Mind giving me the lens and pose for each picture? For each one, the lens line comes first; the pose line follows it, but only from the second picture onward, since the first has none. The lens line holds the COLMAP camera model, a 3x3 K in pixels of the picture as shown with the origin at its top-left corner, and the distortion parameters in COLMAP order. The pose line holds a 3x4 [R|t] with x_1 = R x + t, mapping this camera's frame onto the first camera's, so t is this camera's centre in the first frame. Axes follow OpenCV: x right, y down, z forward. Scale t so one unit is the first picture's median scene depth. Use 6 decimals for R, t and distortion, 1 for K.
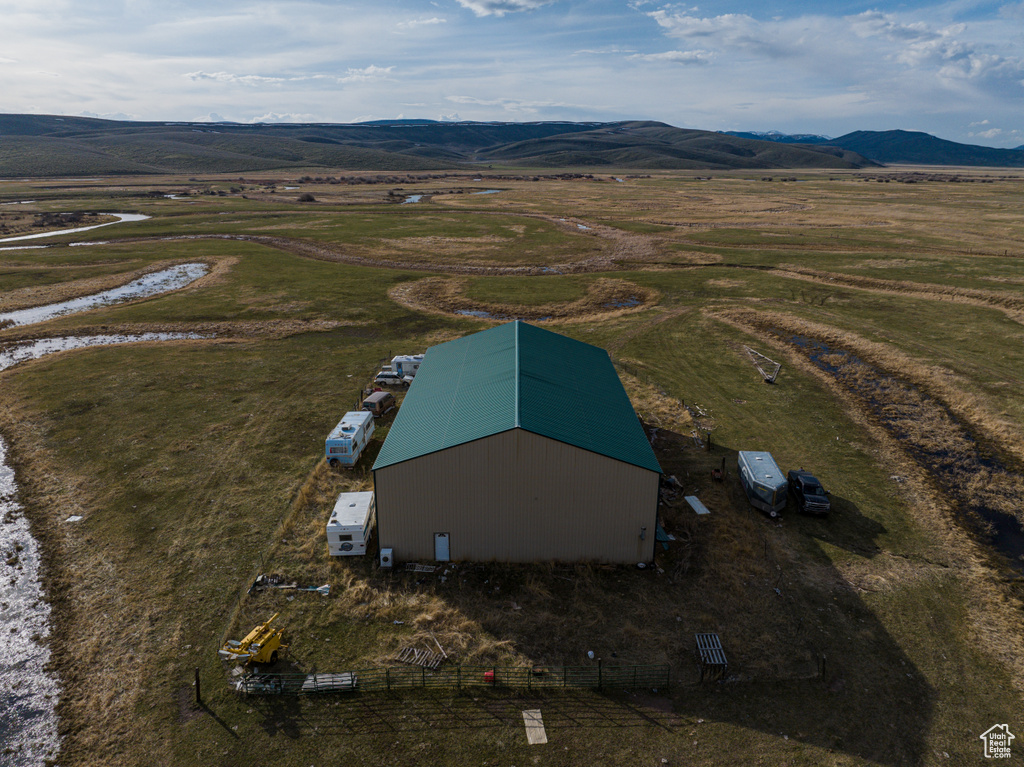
lens RADIAL K [[720.7, 0, 511.0], [0, 720.7, 383.7], [0, 0, 1]] dist [-0.034613, -0.007979]
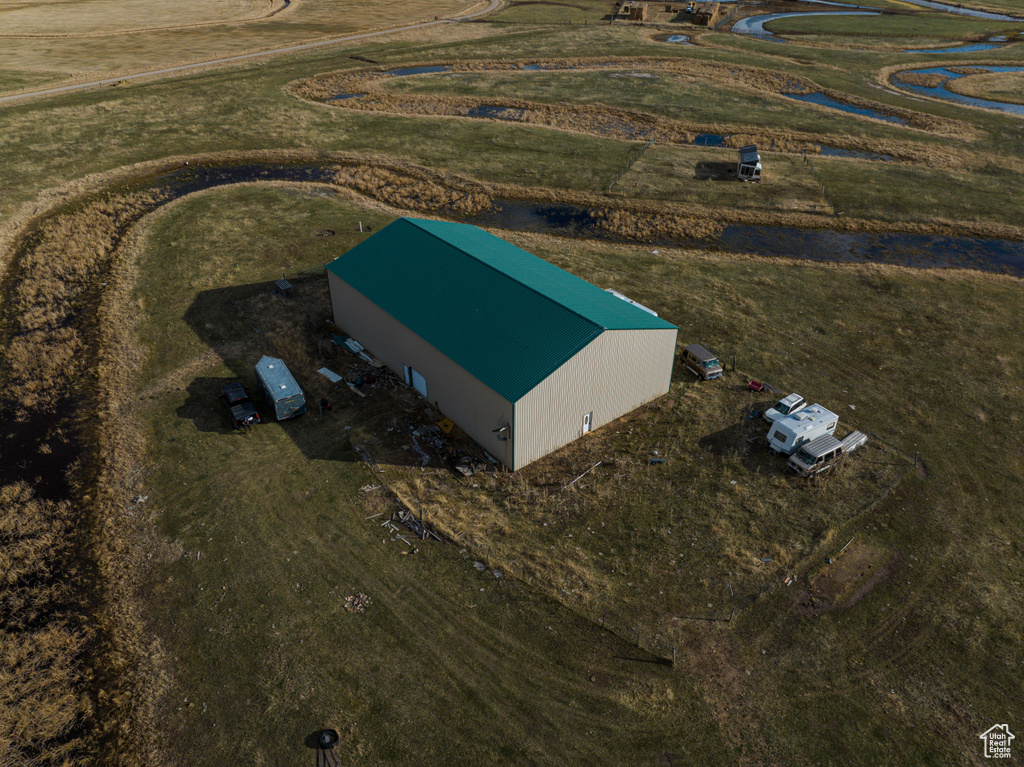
lens RADIAL K [[720.7, 0, 511.0], [0, 720.7, 383.7], [0, 0, 1]] dist [-0.034613, -0.007979]
pose [[-0.778446, 0.336363, -0.529983, 0.520165], [-0.200020, 0.667378, 0.717355, -0.586794], [0.594991, 0.664429, -0.452238, 1.353833]]
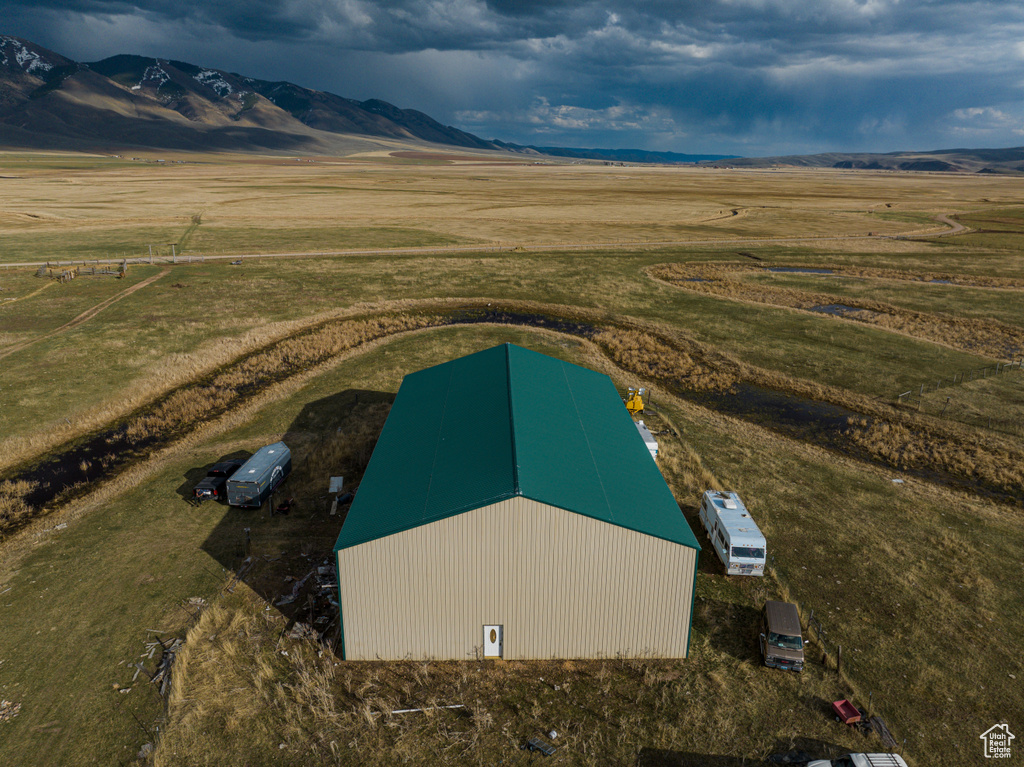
lens RADIAL K [[720.7, 0, 511.0], [0, 720.7, 383.7], [0, 0, 1]] dist [-0.034613, -0.007979]
pose [[-0.999383, -0.007596, -0.034288, 0.031884], [-0.025779, 0.821683, 0.569361, -0.430128], [0.023849, 0.569894, -0.821372, 1.383704]]
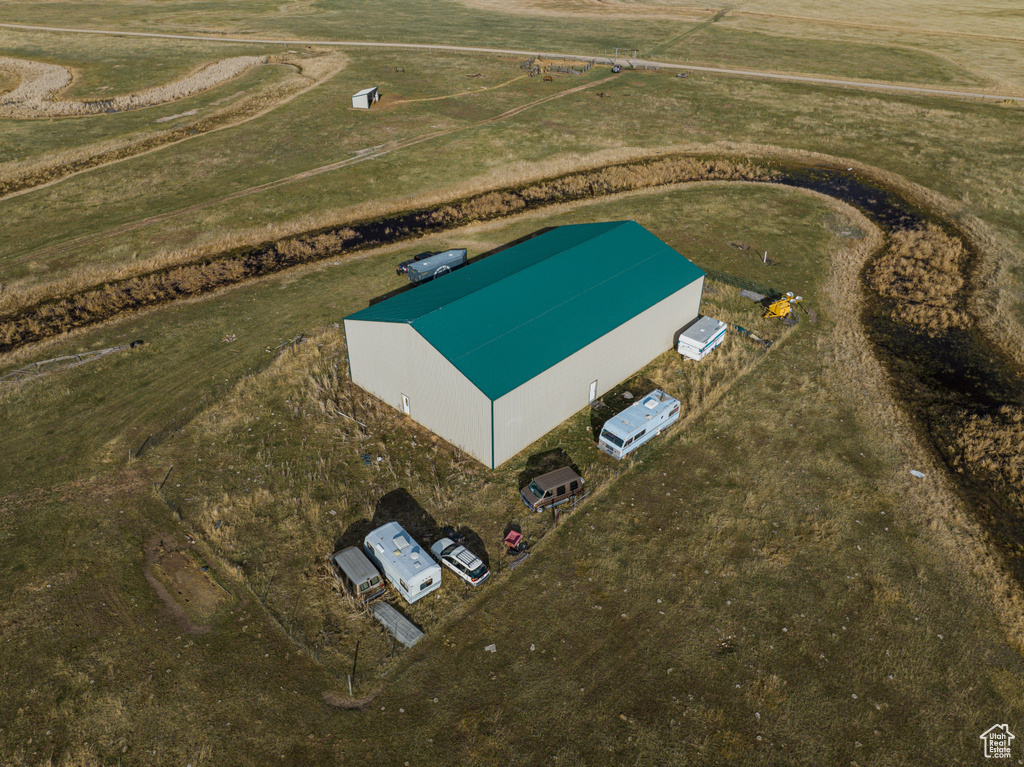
lens RADIAL K [[720.7, 0, 511.0], [0, 720.7, 383.7], [0, 0, 1]] dist [-0.034613, -0.007979]
pose [[-0.737859, -0.384267, 0.554890, -0.533170], [0.191000, 0.669636, 0.717710, -0.585883], [-0.647366, 0.635553, -0.420701, 1.323910]]
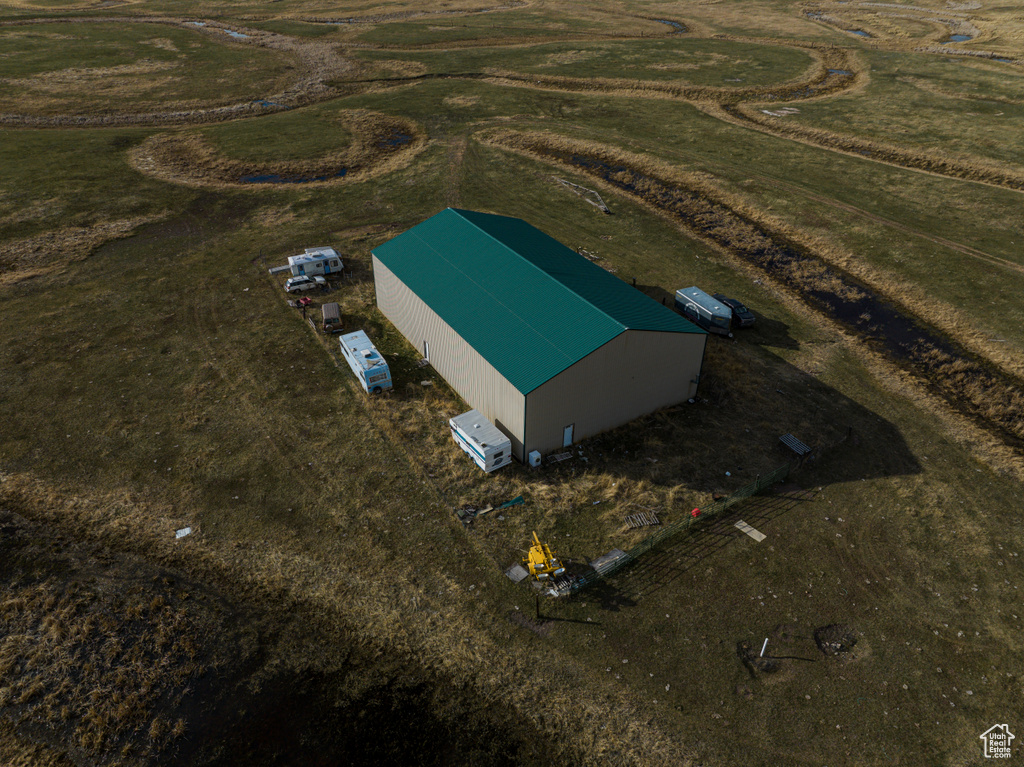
lens RADIAL K [[720.7, 0, 511.0], [0, 720.7, 383.7], [0, 0, 1]] dist [-0.034613, -0.007979]
pose [[0.854734, -0.289189, 0.431045, -0.449729], [0.154665, 0.934595, 0.320331, -0.173836], [-0.495488, -0.207130, 0.843557, 0.019958]]
